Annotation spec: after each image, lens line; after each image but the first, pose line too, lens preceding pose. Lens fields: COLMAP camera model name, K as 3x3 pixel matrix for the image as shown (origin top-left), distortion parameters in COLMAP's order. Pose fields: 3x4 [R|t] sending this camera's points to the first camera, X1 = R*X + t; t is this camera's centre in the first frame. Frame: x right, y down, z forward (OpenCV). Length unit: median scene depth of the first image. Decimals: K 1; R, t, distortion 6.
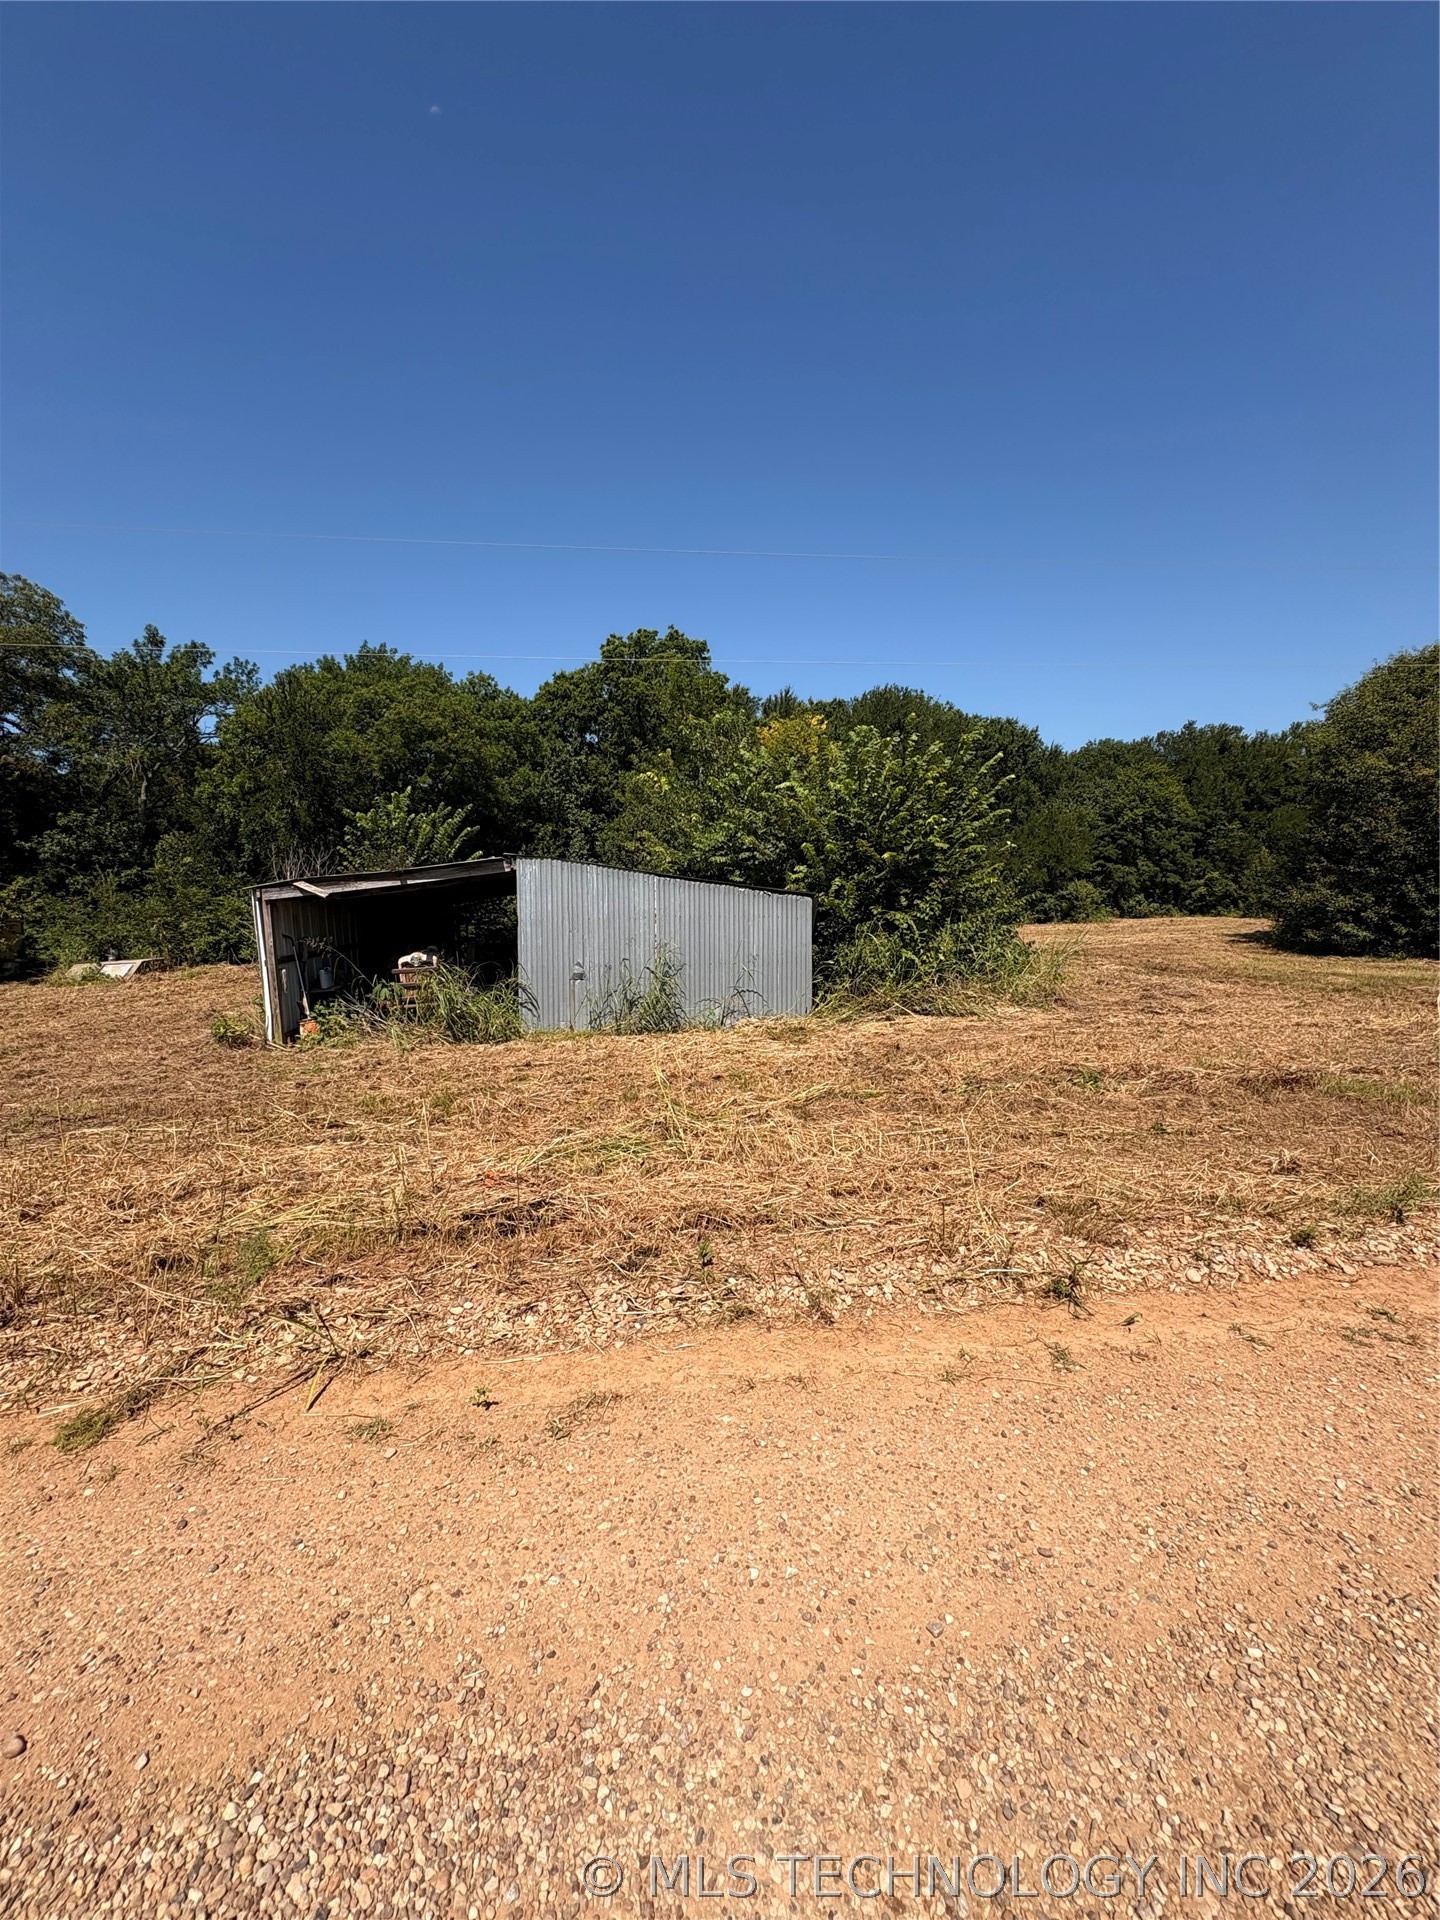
lens RADIAL K [[762.8, 0, 720.5], [0, 762.8, 961.0], [0, 0, 1]] dist [-0.000323, 0.000185]
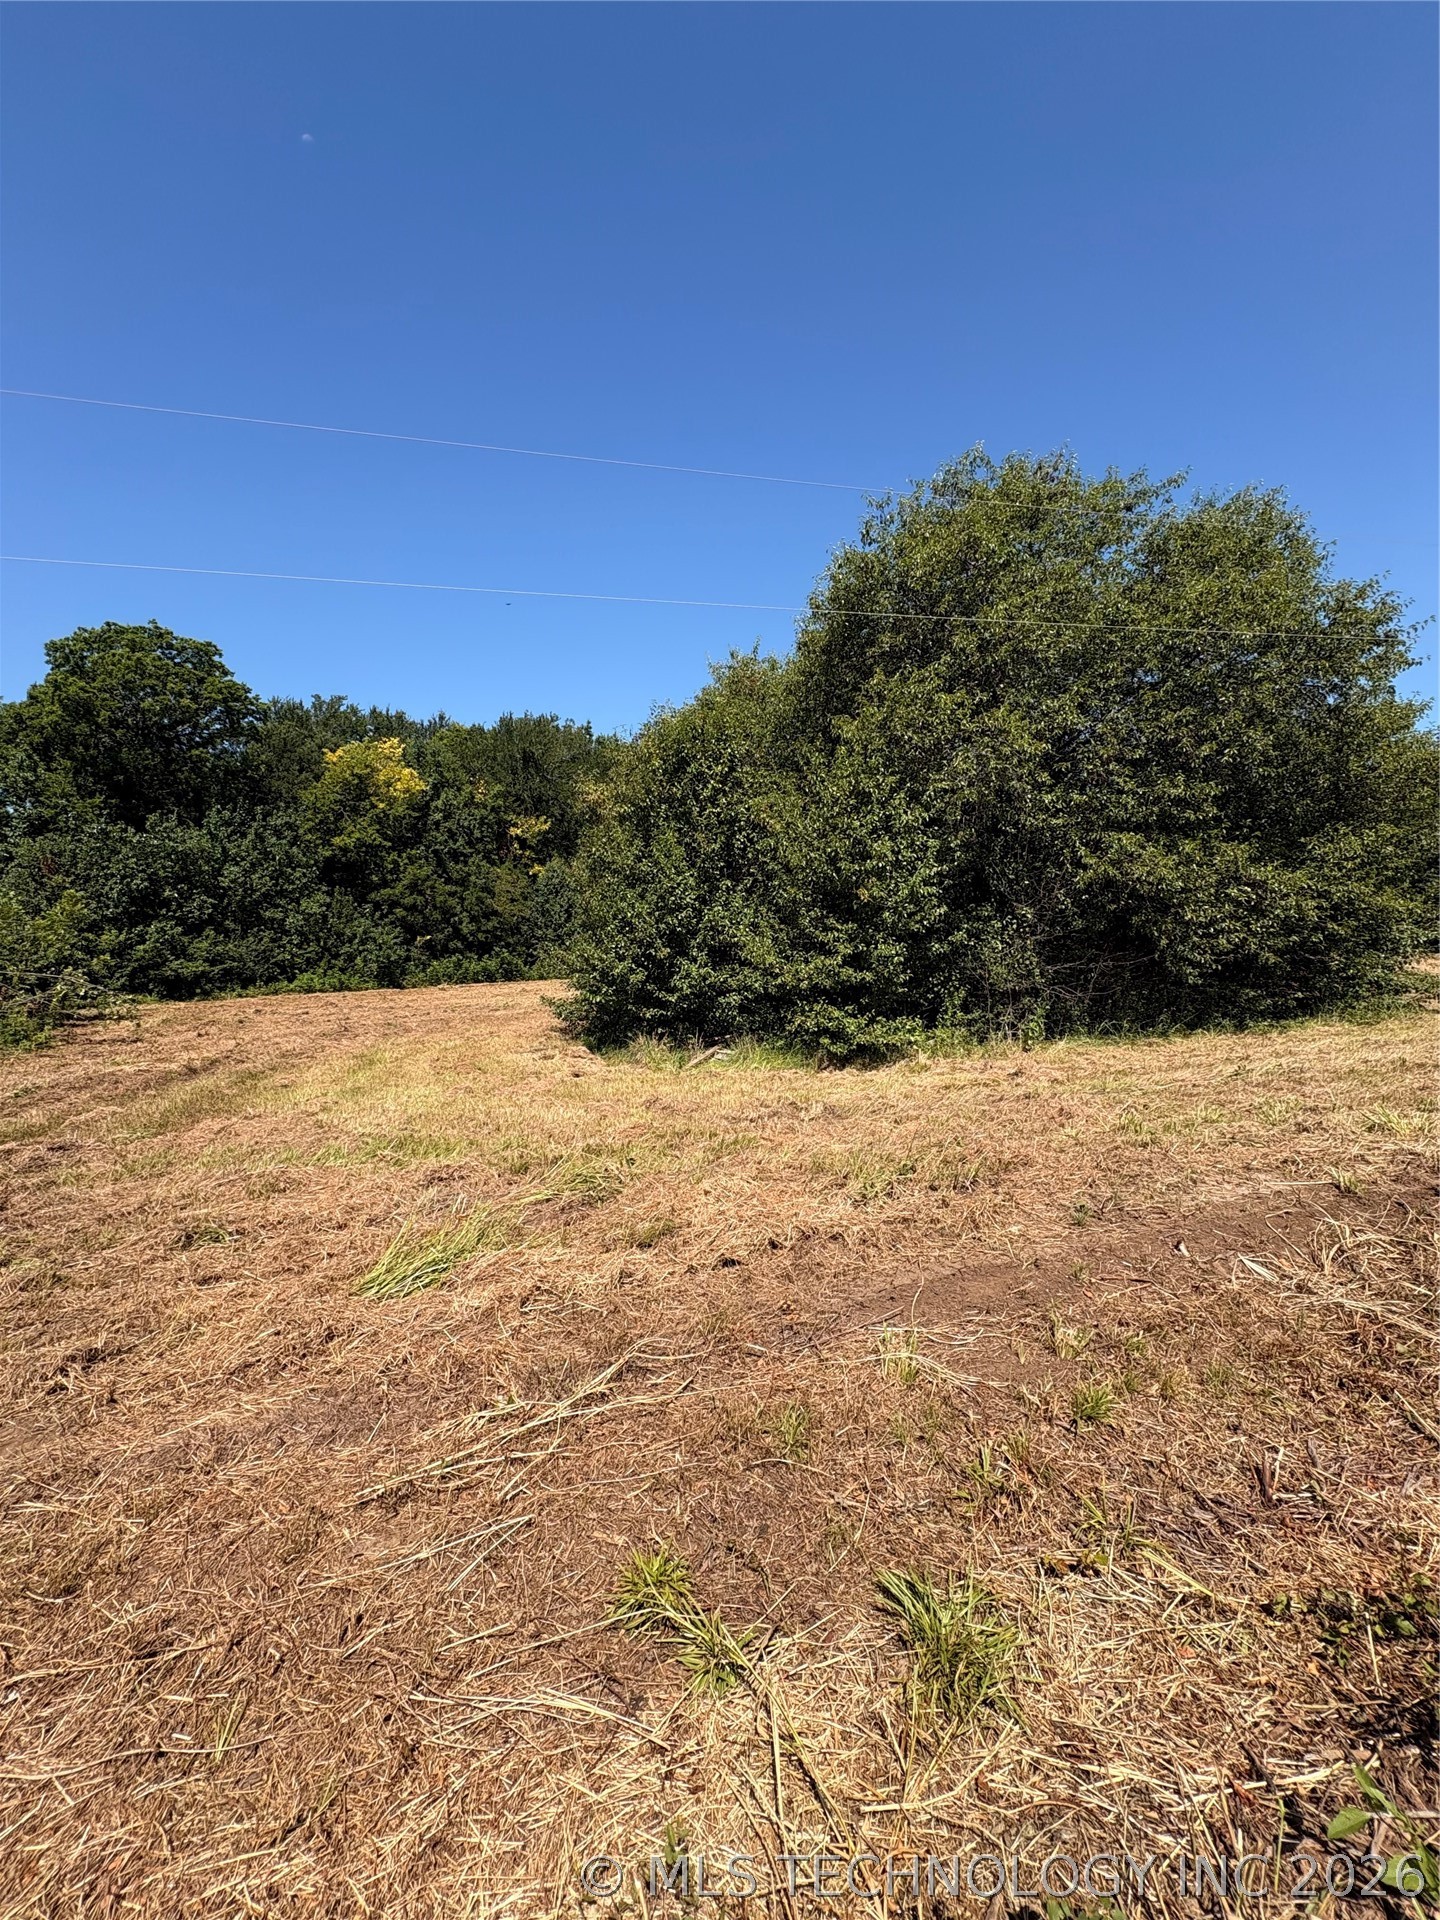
lens RADIAL K [[762.8, 0, 720.0], [0, 762.8, 956.3], [0, 0, 1]] dist [-0.000323, 0.000185]
pose [[0.988960, -0.005258, 0.148091, 0.310833], [0.013661, 0.998350, -0.055782, -0.015466], [-0.147553, 0.057189, 0.987399, 0.079320]]
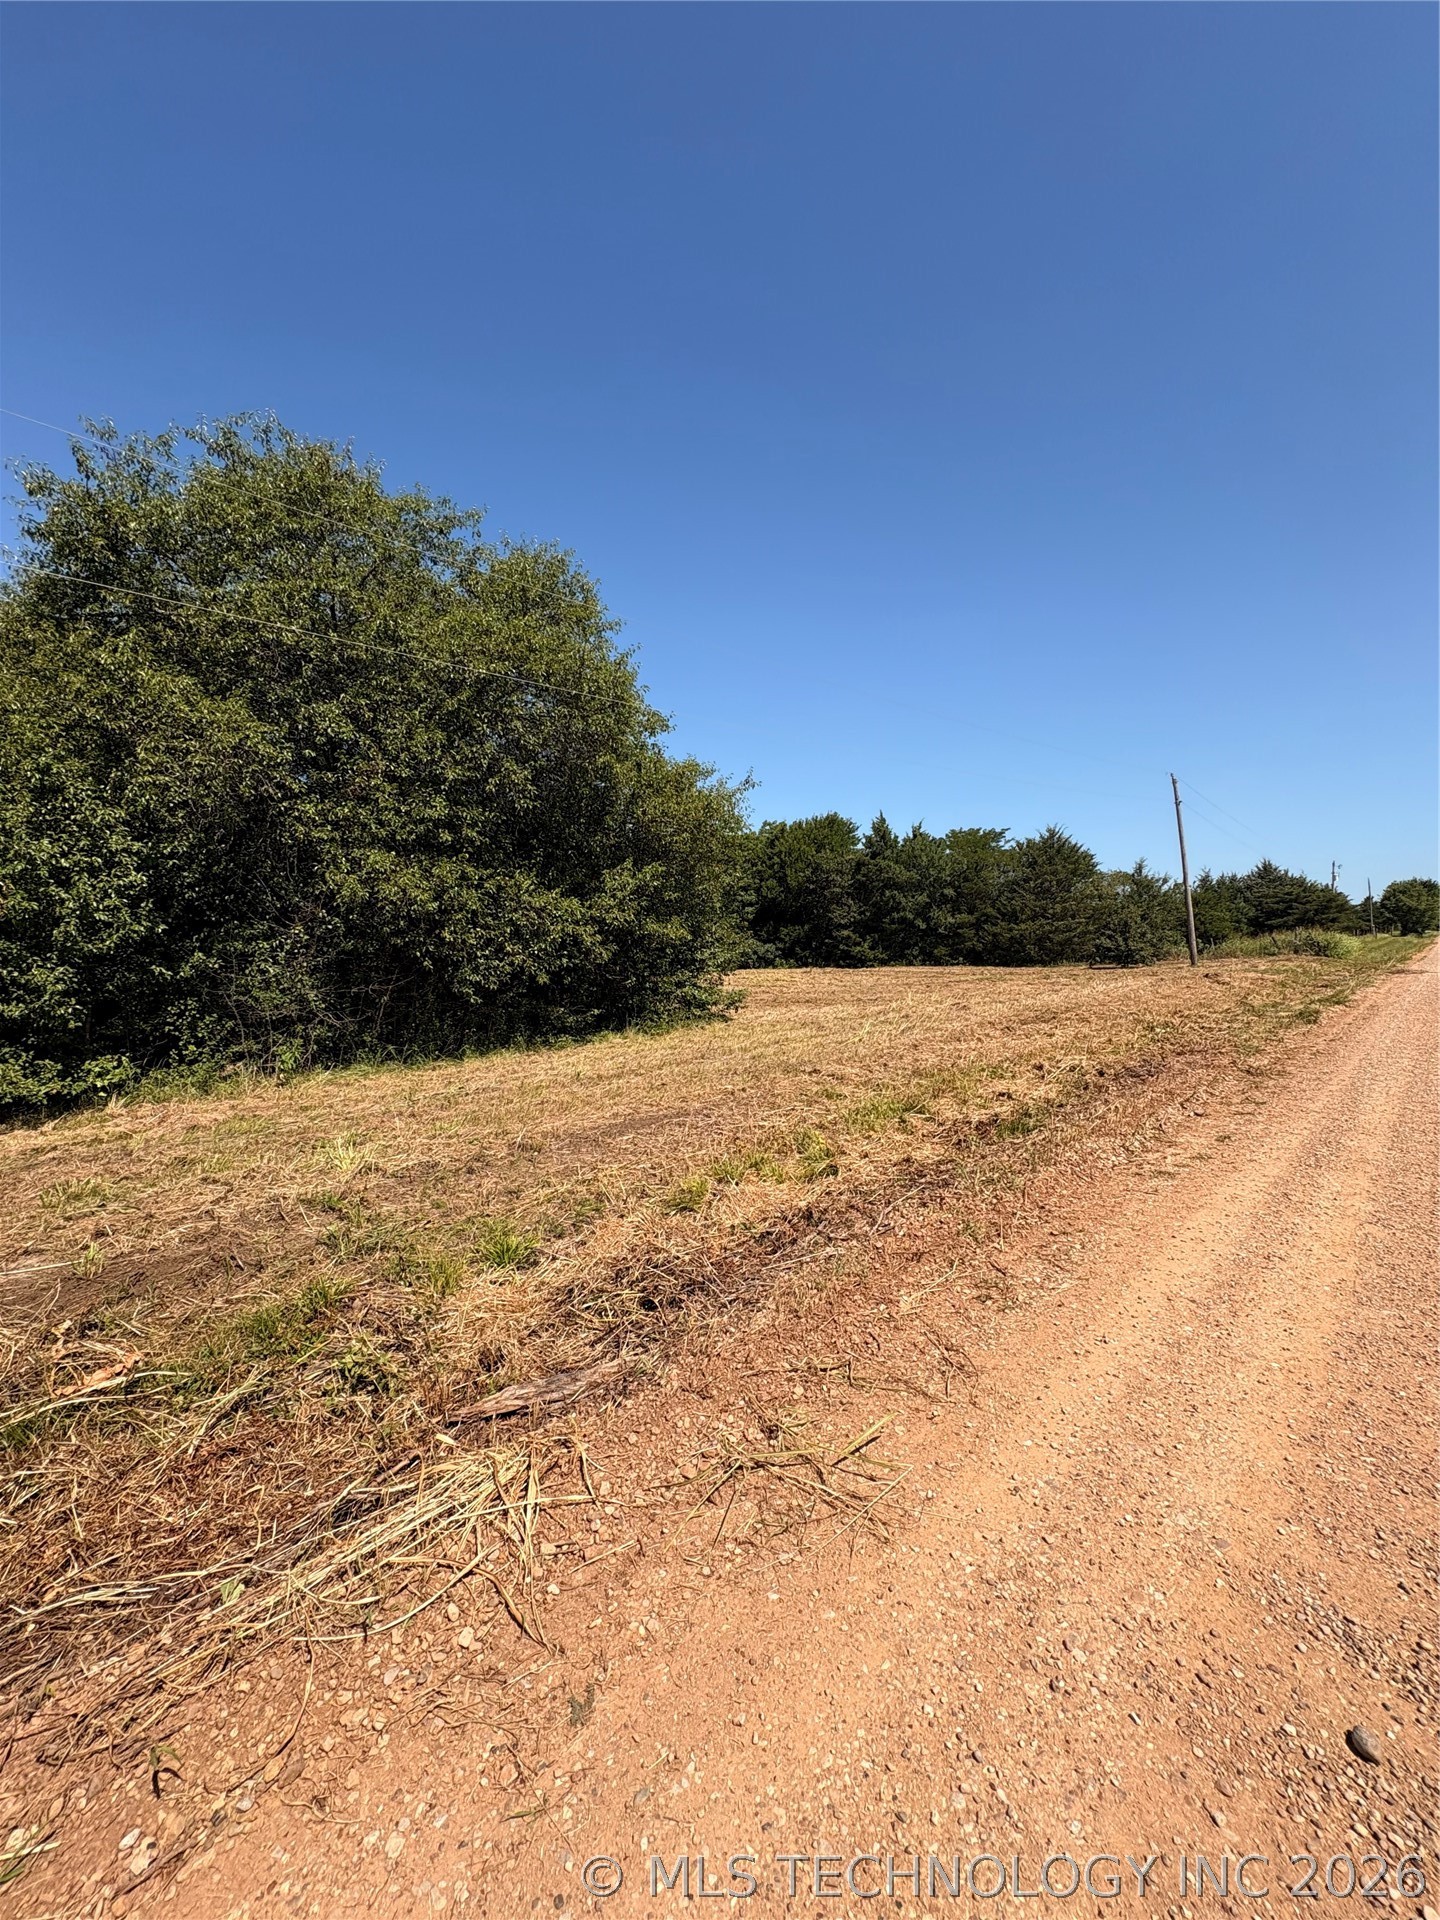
lens RADIAL K [[762.8, 0, 722.8], [0, 762.8, 943.4], [0, 0, 1]] dist [-0.000323, 0.000185]
pose [[0.767536, 0.014044, 0.640852, 0.385775], [0.046331, 0.995930, -0.077315, -0.015437], [-0.639329, 0.089033, 0.763762, 0.060781]]
